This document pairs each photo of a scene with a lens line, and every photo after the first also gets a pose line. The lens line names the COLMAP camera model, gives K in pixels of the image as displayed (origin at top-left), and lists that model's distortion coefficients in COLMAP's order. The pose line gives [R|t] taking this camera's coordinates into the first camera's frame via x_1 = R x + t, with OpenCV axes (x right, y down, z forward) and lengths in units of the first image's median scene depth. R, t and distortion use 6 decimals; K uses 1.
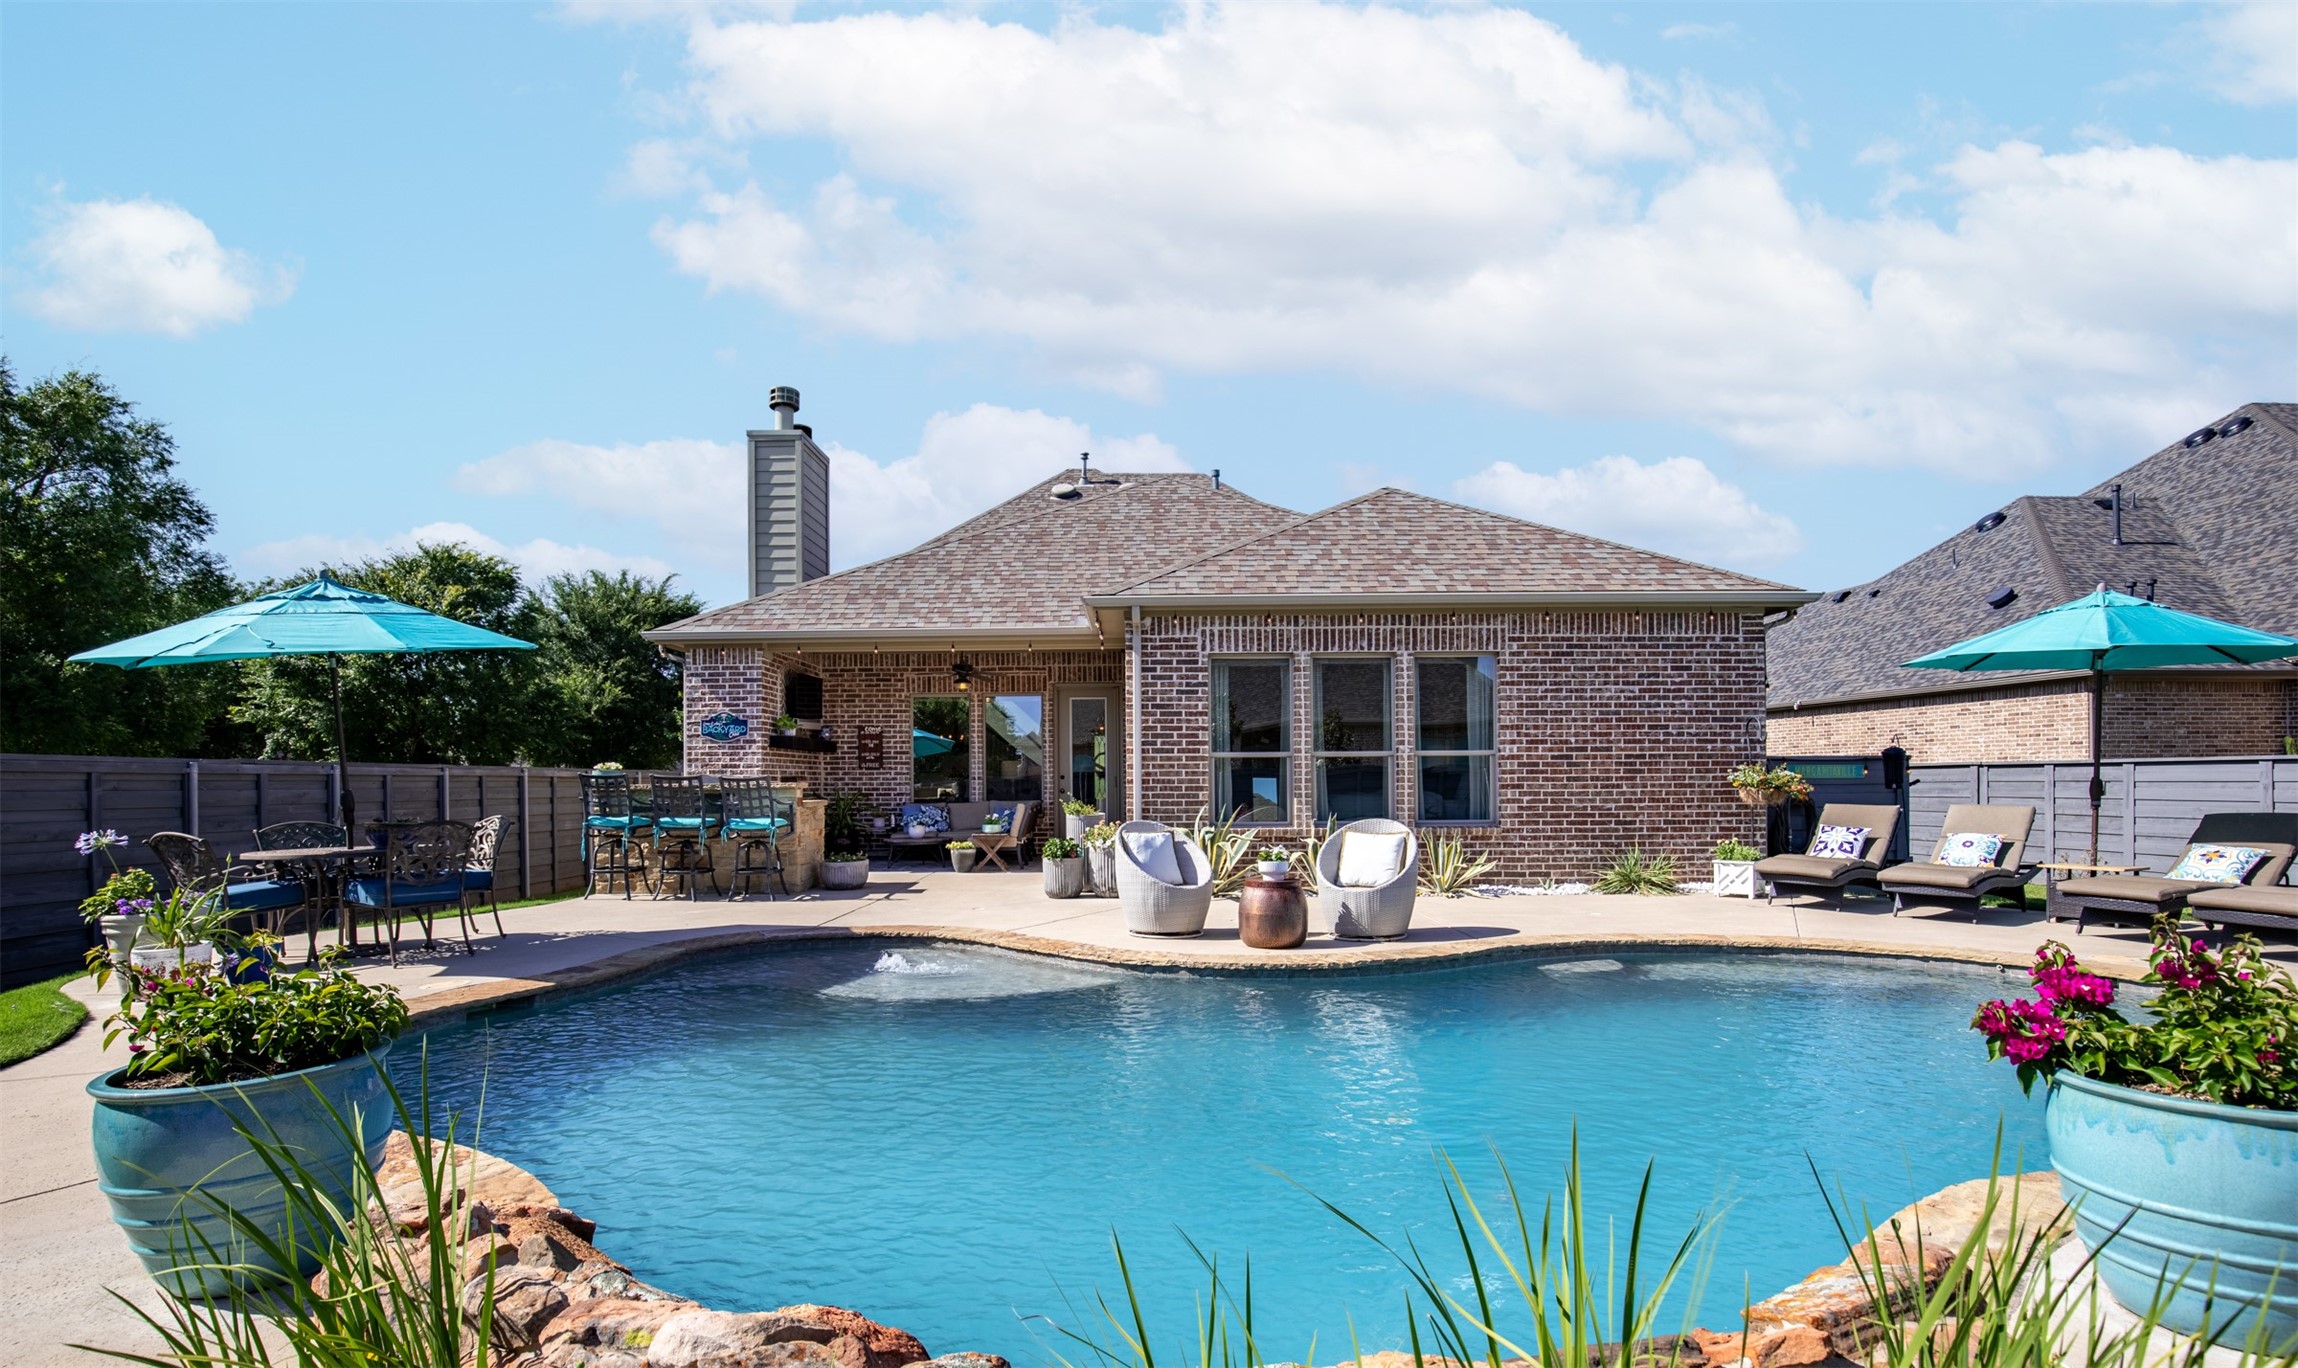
lens RADIAL K [[1077.6, 0, 1185.6], [0, 1077.6, 779.0], [0, 0, 1]] dist [-0.032032, 0.002469]
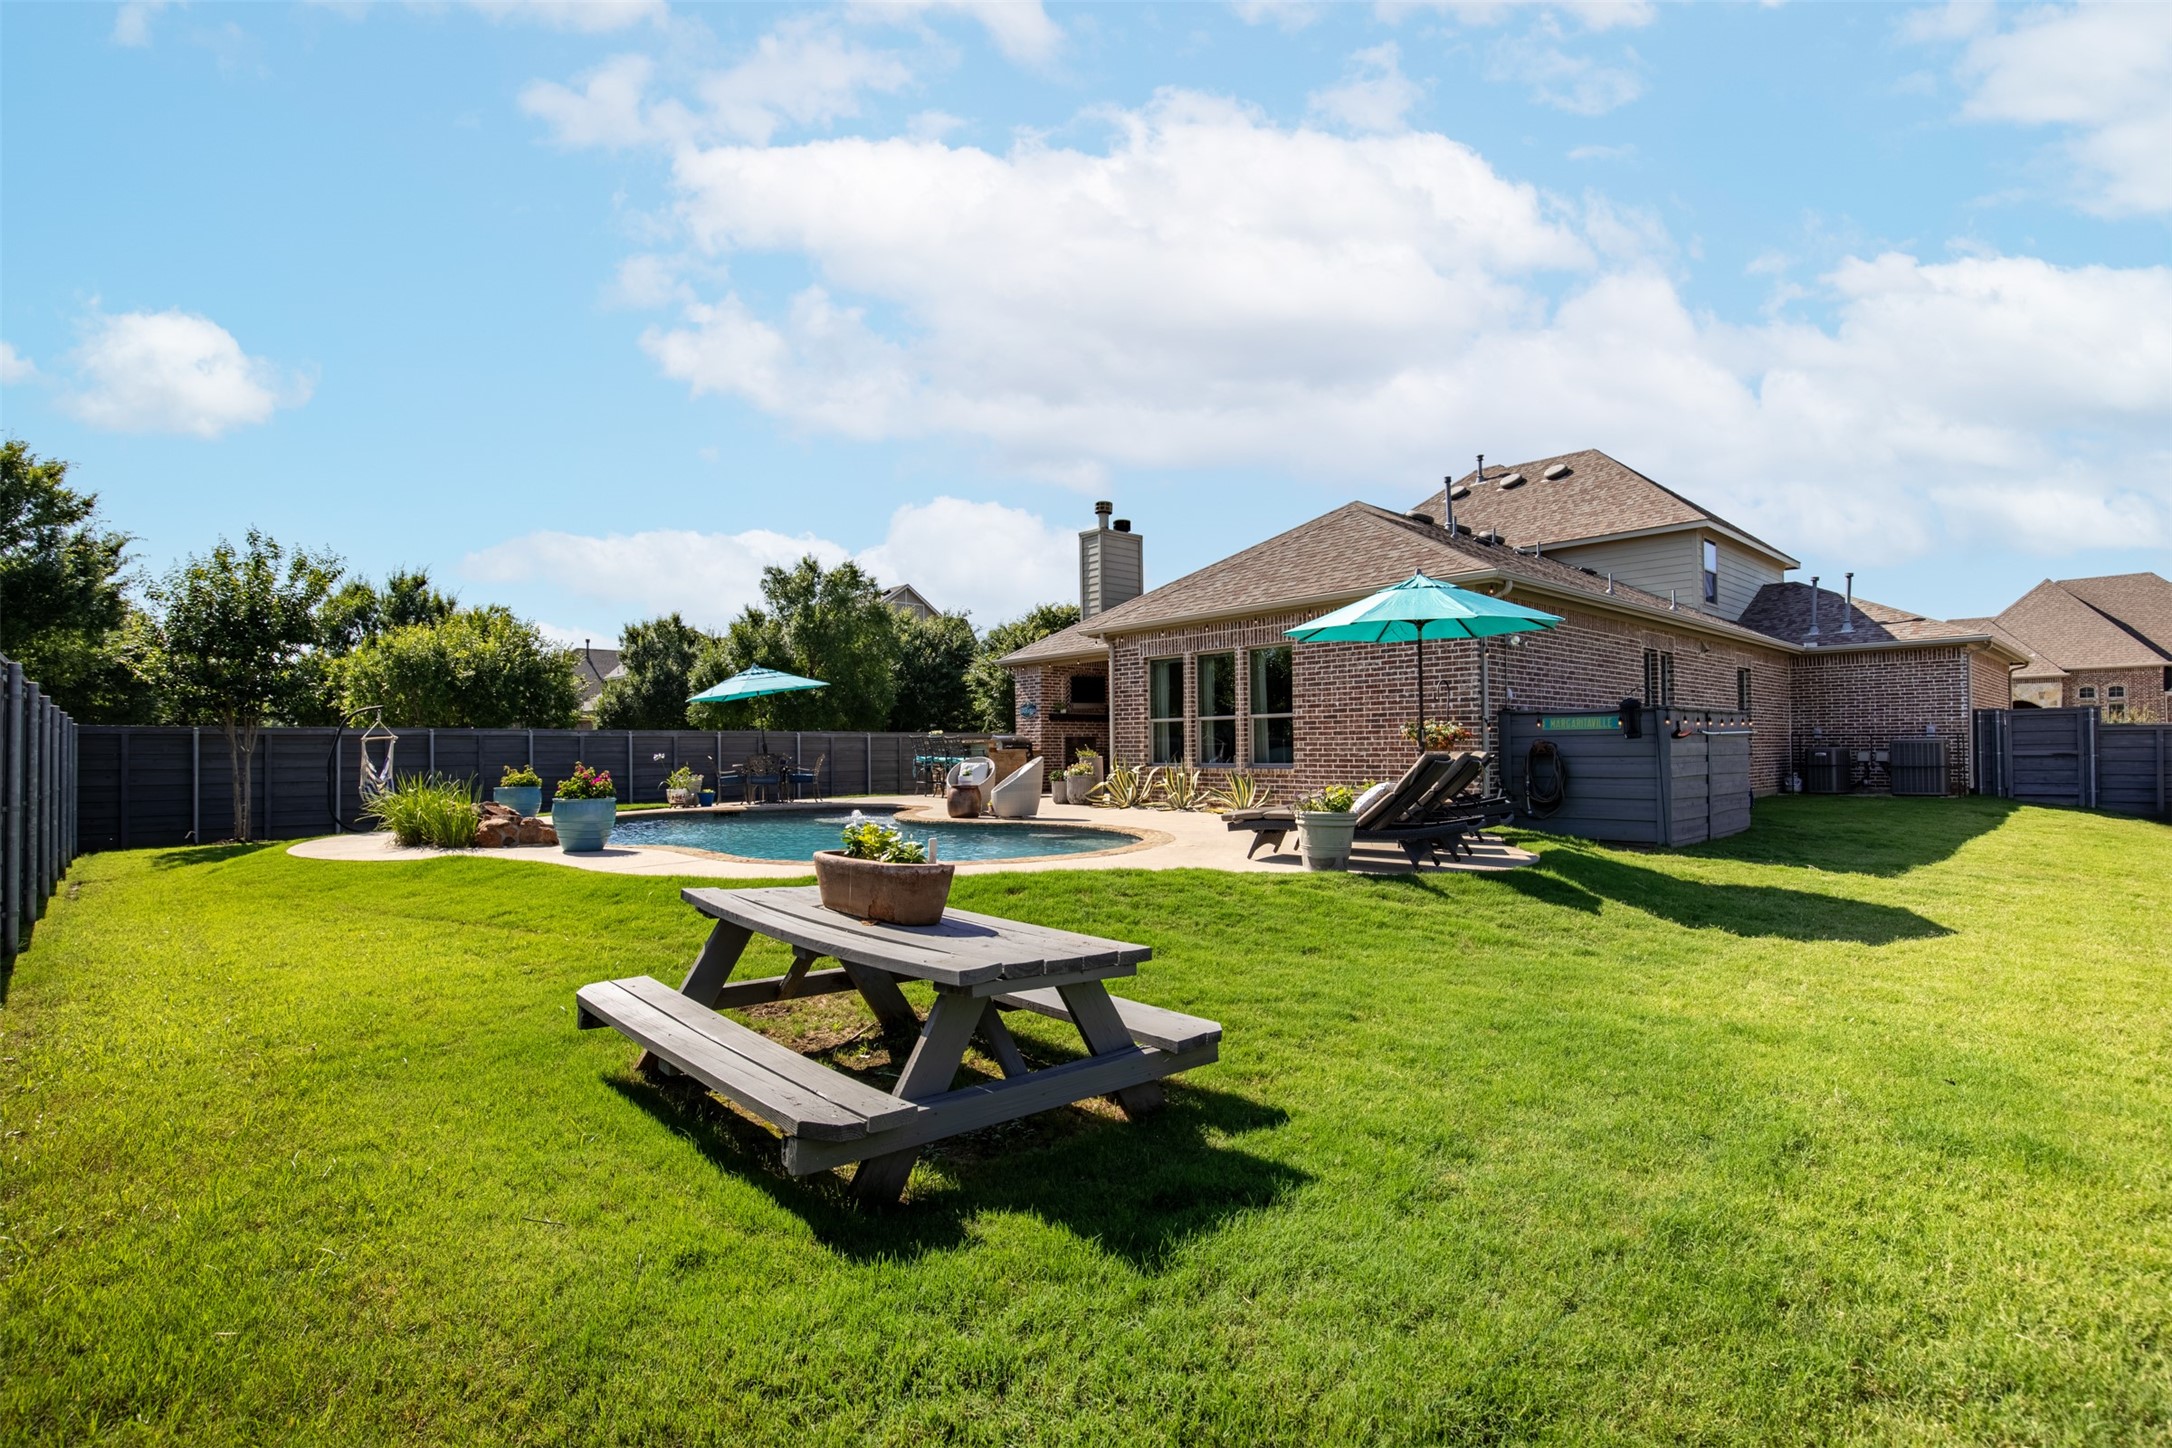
lens RADIAL K [[1004.1, 0, 1087.6], [0, 1004.1, 727.0], [0, 0, 1]] dist [-0.035510, 0.005634]
pose [[0.656547, -0.016287, -0.754109, 1.059613], [0.004452, 0.999833, -0.017718, 0.012440], [0.754272, 0.008275, 0.656510, -0.040289]]
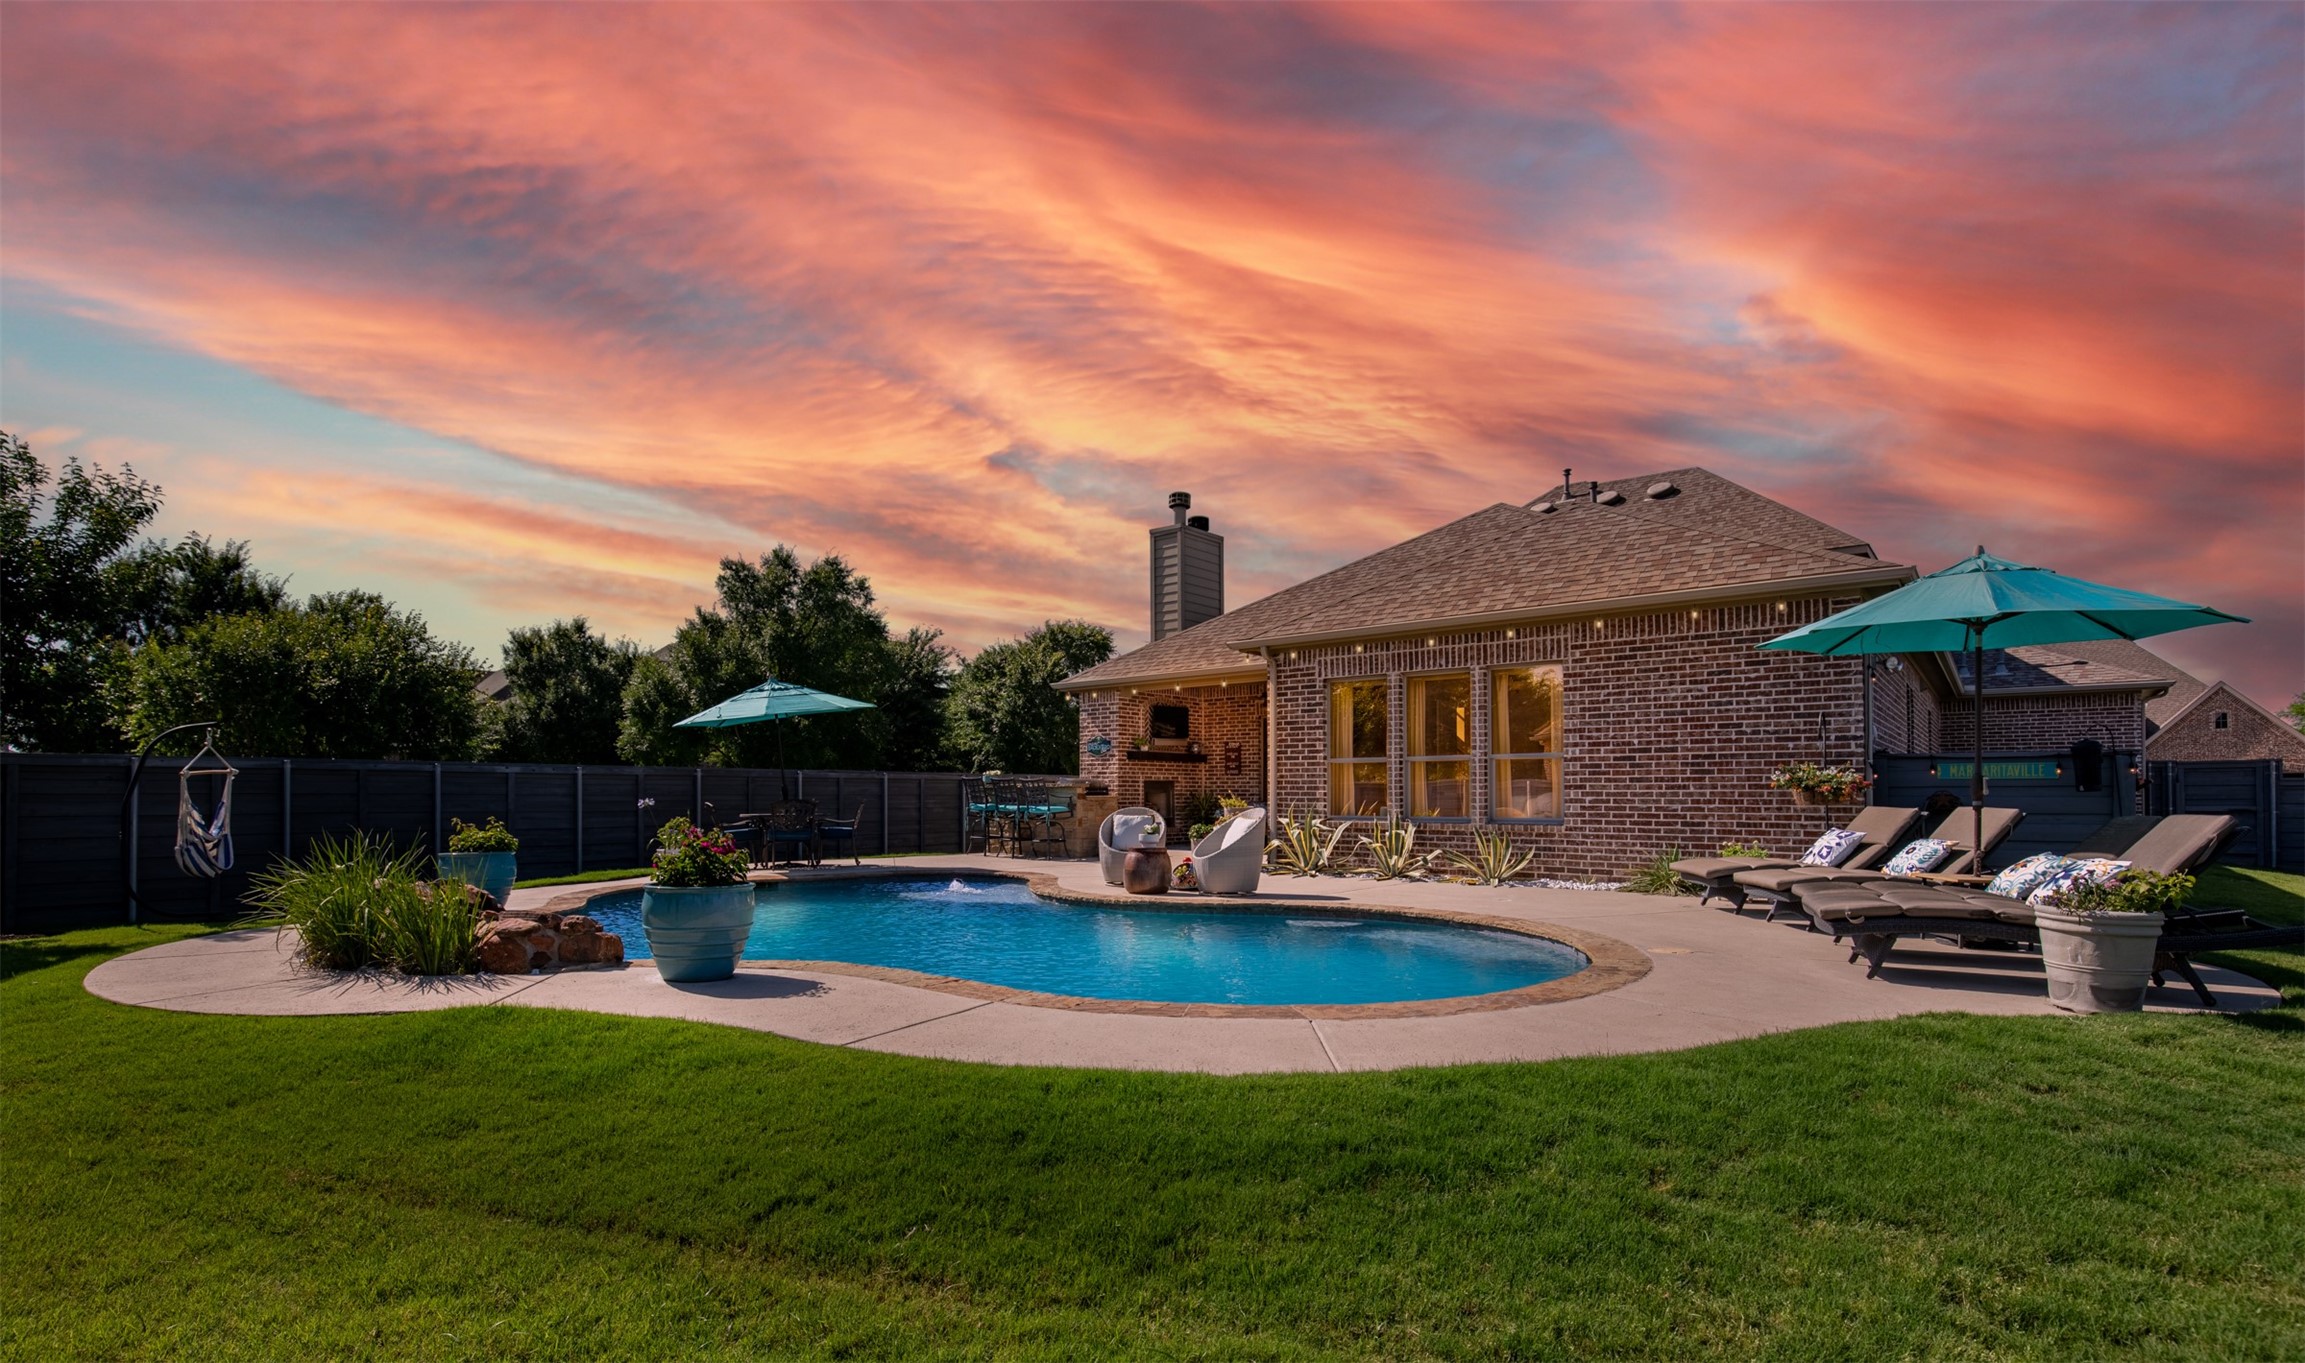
lens RADIAL K [[1080.9, 0, 1186.4], [0, 1080.9, 782.1], [0, 0, 1]] dist [-0.032032, 0.002469]
pose [[0.770060, -0.000621, -0.637971, 0.681503], [-0.004636, 0.999968, -0.006569, 0.010571], [0.637955, 0.008016, 0.770032, -0.050853]]
